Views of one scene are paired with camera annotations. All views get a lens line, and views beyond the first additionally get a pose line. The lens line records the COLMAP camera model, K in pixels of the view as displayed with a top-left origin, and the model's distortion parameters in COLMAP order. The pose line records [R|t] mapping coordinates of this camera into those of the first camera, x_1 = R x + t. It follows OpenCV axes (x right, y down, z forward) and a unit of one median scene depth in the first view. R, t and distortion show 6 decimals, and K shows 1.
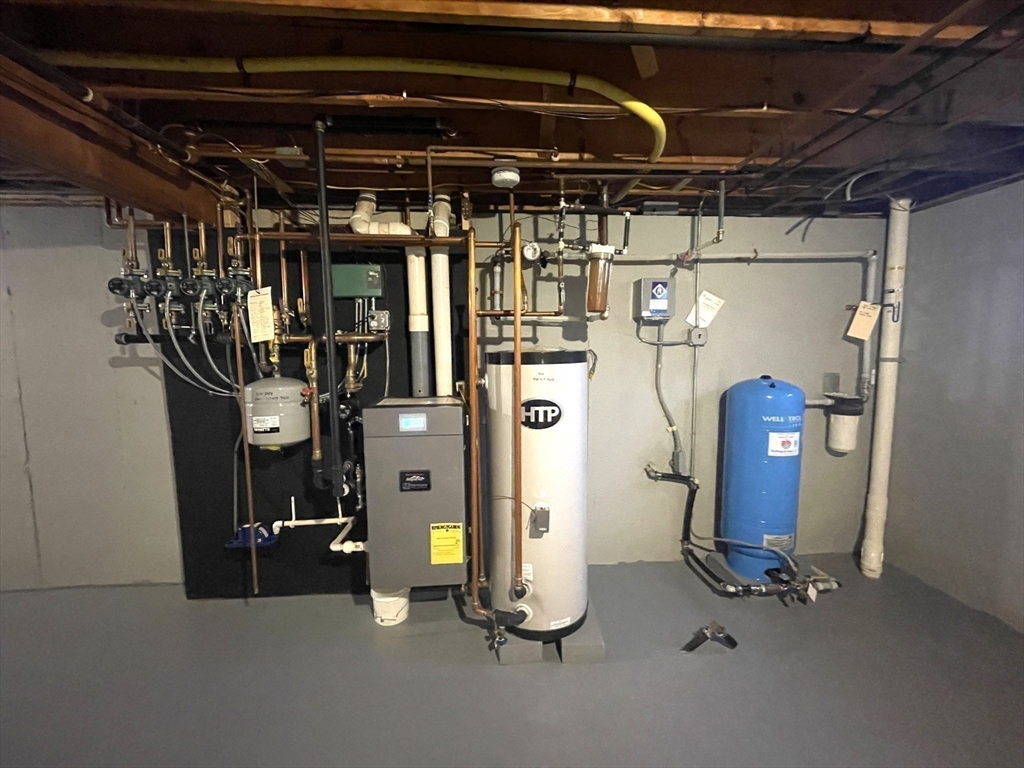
lens RADIAL K [[414.7, 0, 513.8], [0, 414.7, 383.7], [0, 0, 1]] dist [-0.000588, -0.000102]
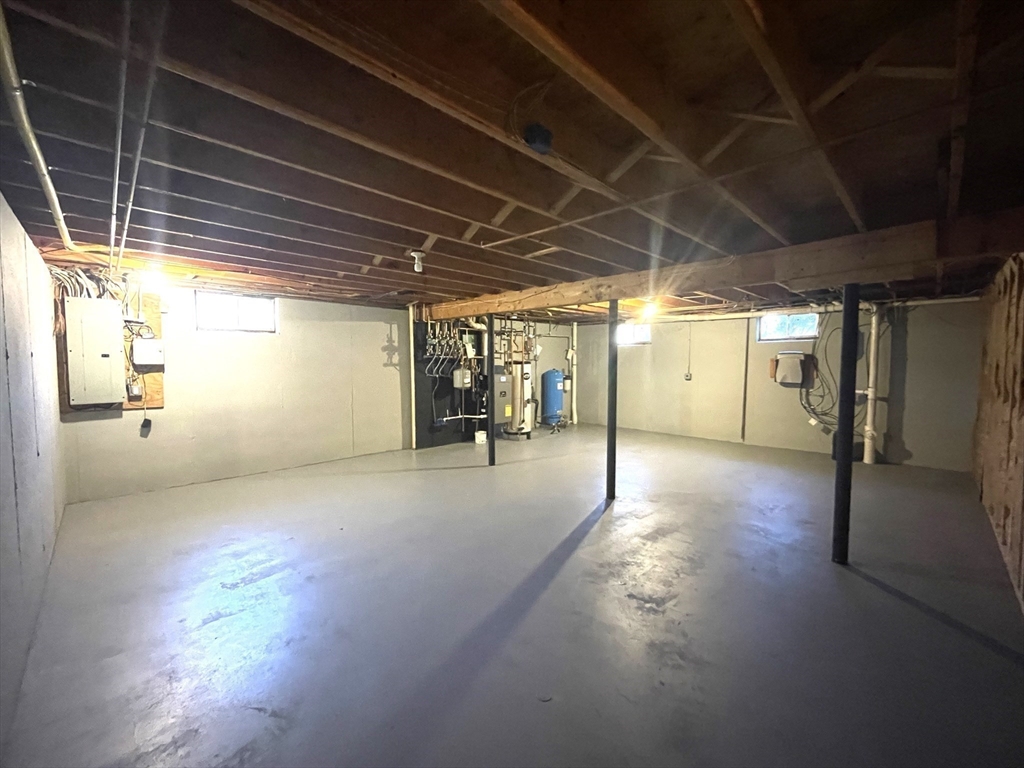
lens RADIAL K [[414.7, 0, 512.2], [0, 414.7, 383.5], [0, 0, 1]] dist [-0.000588, -0.000102]
pose [[0.761230, -0.026937, 0.647923, -1.963207], [0.053938, 0.998305, -0.021866, 0.164006], [-0.646235, 0.051593, 0.761392, -1.477955]]
